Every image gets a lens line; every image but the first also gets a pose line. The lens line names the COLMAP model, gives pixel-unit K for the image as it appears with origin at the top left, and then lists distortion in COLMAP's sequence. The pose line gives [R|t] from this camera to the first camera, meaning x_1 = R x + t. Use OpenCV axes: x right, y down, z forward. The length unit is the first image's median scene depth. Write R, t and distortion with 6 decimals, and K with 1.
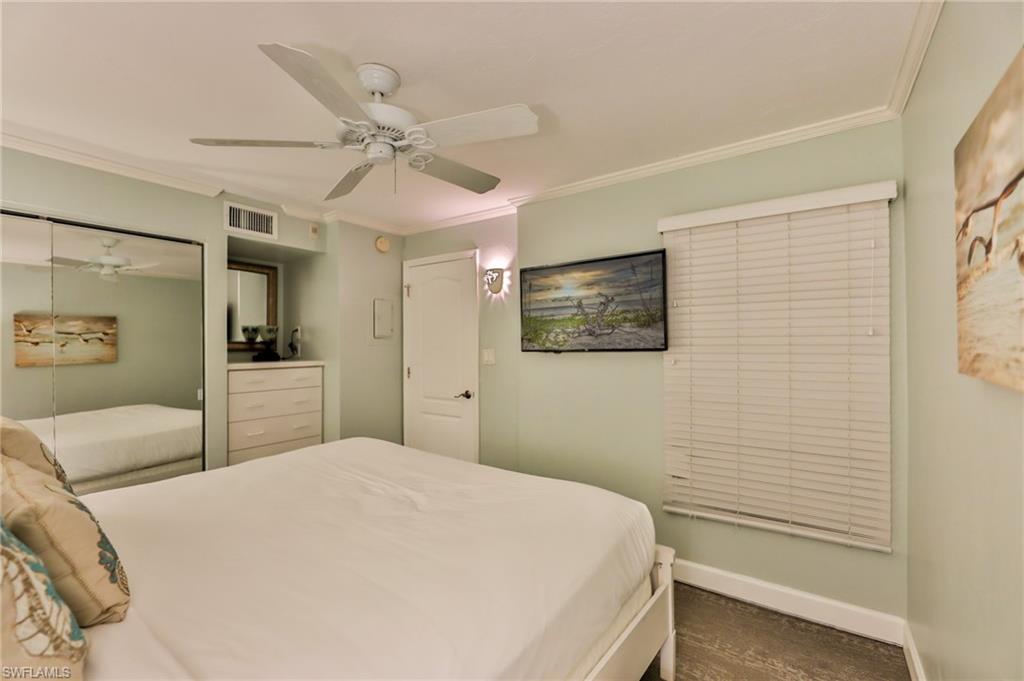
lens RADIAL K [[442.5, 0, 506.2], [0, 442.5, 344.2], [0, 0, 1]] dist [-0.001795, -0.002639]
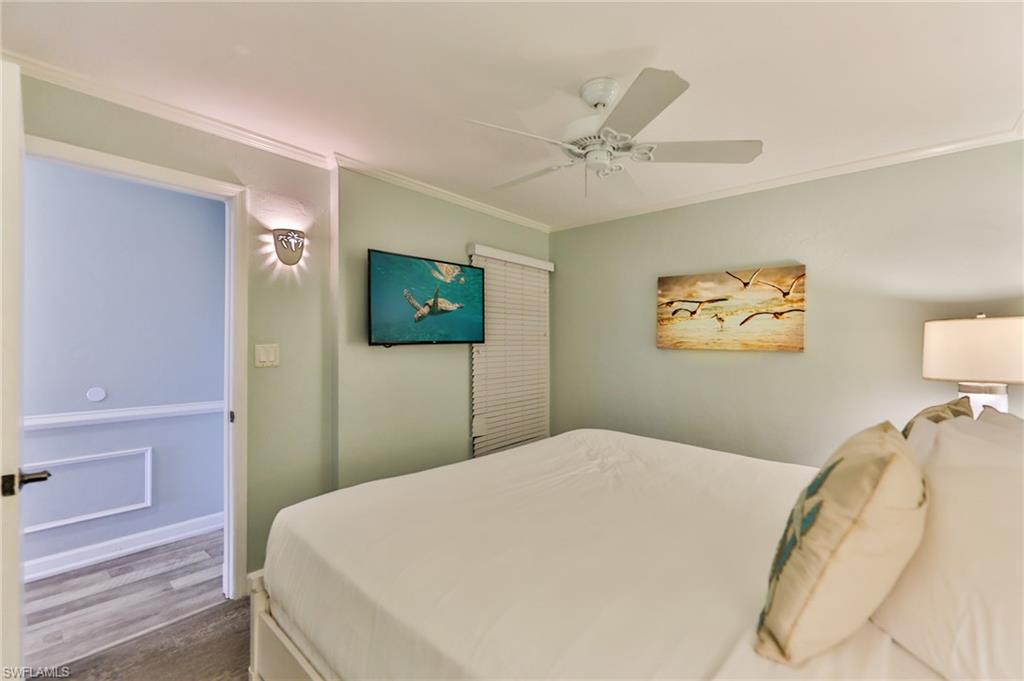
lens RADIAL K [[442.5, 0, 515.6], [0, 442.5, 342.1], [0, 0, 1]] dist [-0.001795, -0.002639]
pose [[0.068071, 0.007692, 0.997651, -0.892101], [-0.001297, 0.999970, -0.007621, 0.019070], [-0.997680, -0.000775, 0.068079, 0.726397]]
